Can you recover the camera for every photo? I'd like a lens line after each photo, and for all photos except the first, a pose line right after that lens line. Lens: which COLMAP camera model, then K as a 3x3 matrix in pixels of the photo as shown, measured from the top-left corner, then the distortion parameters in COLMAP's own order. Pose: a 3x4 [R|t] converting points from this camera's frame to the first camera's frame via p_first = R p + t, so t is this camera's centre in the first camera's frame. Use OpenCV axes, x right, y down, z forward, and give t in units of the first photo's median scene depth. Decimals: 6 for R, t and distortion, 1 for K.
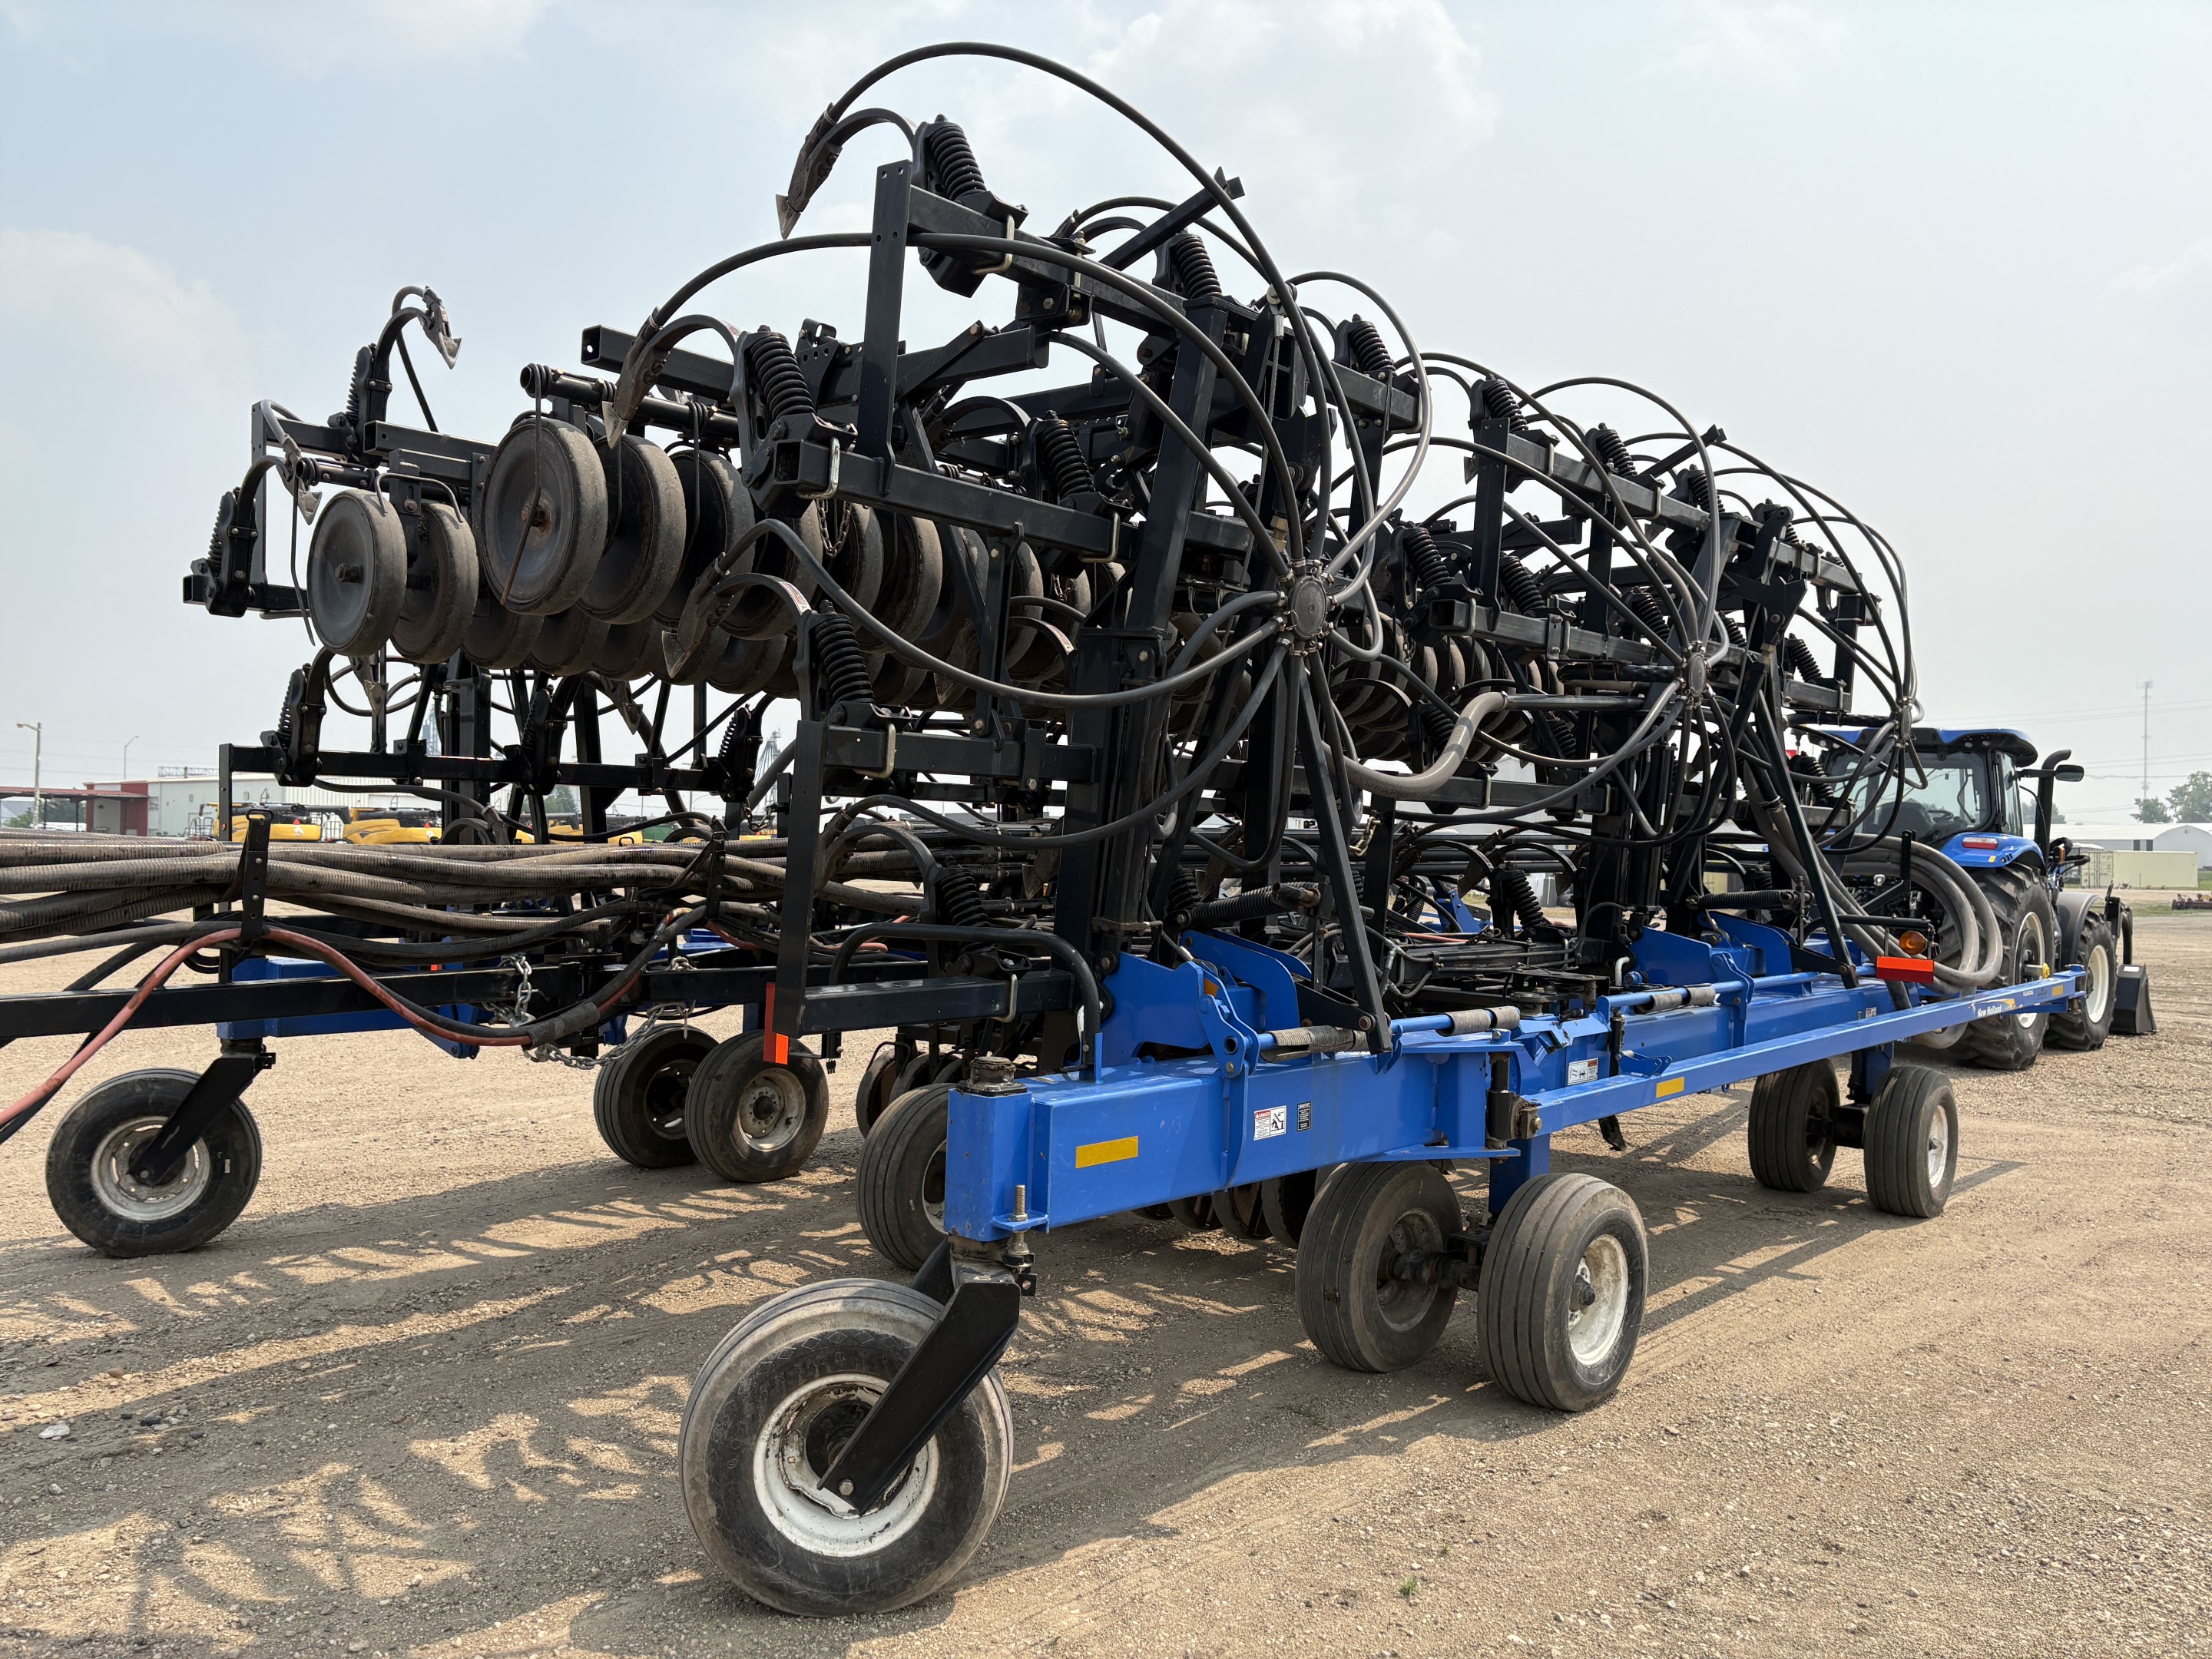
lens RADIAL K [[1688.5, 0, 1106.0], [0, 1688.5, 829.5], [0, 0, 1]] dist [-0.006896, 0.004562]
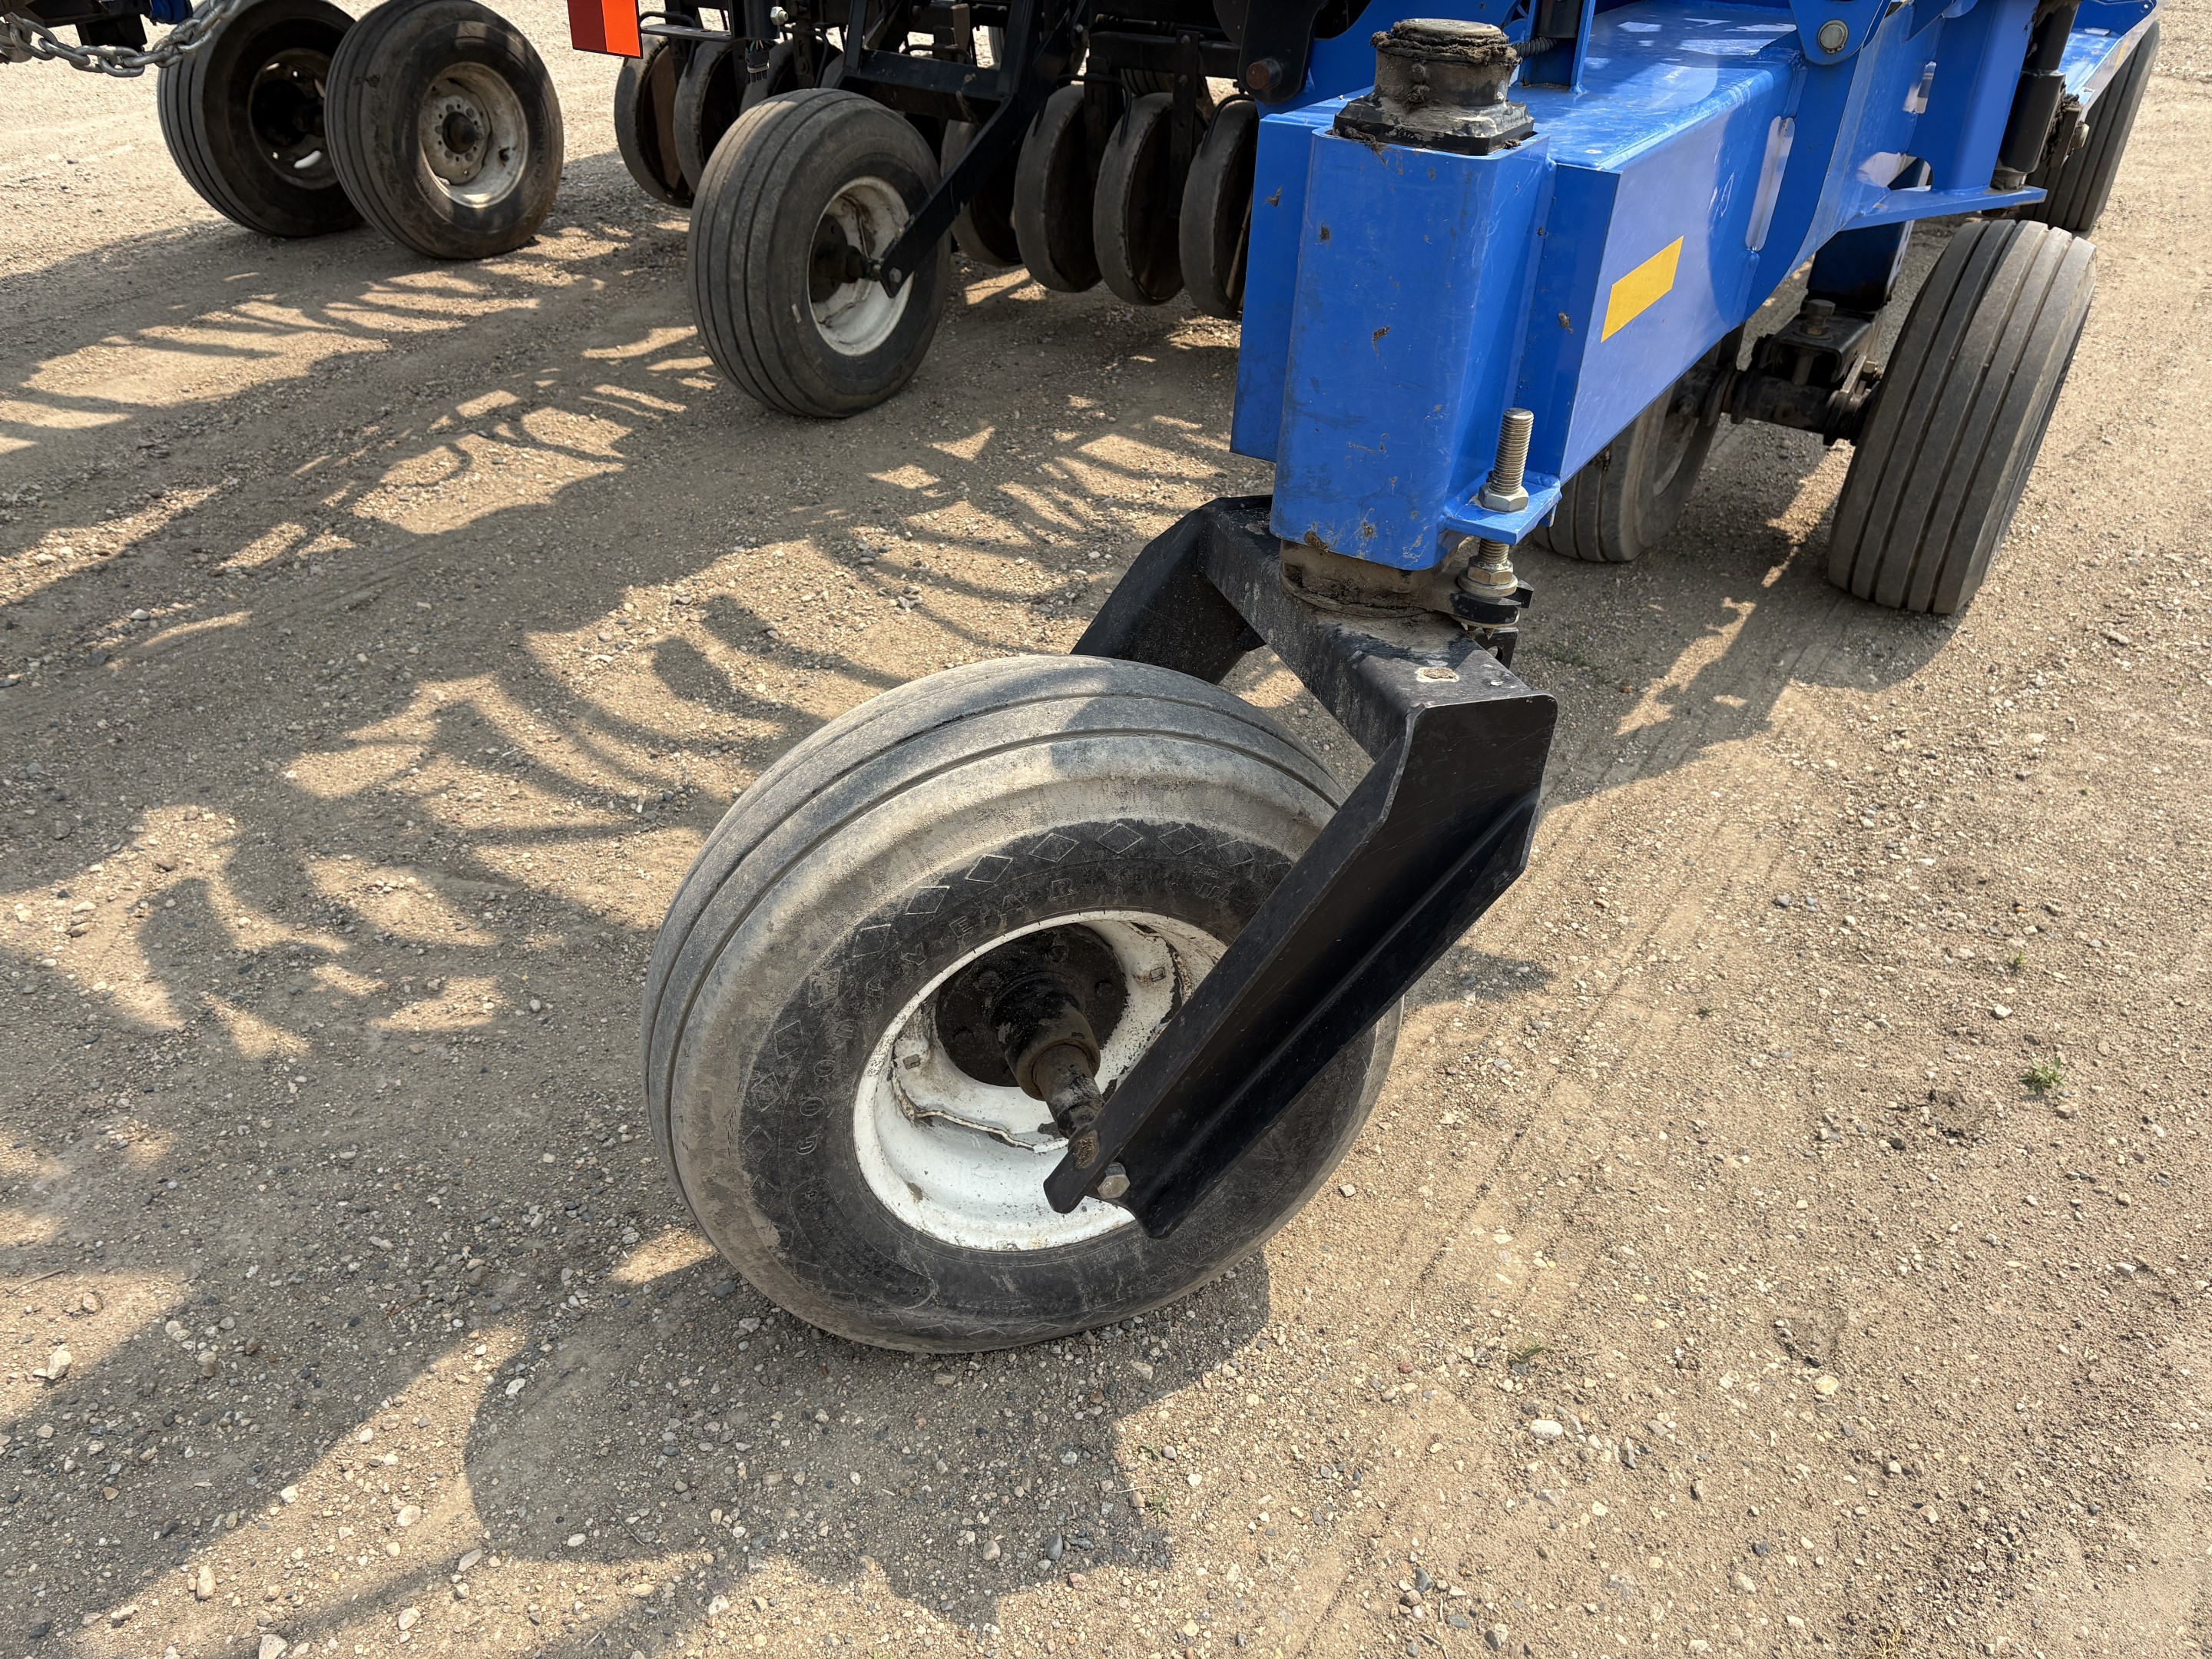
lens RADIAL K [[1698.2, 0, 1106.0], [0, 1698.2, 829.5], [0, 0, 1]] dist [0.013690, -0.001983]
pose [[0.983321, -0.092391, 0.156661, -0.128476], [-0.006742, 0.842254, 0.539039, 0.057985], [-0.181751, -0.531105, 0.827583, 0.426471]]
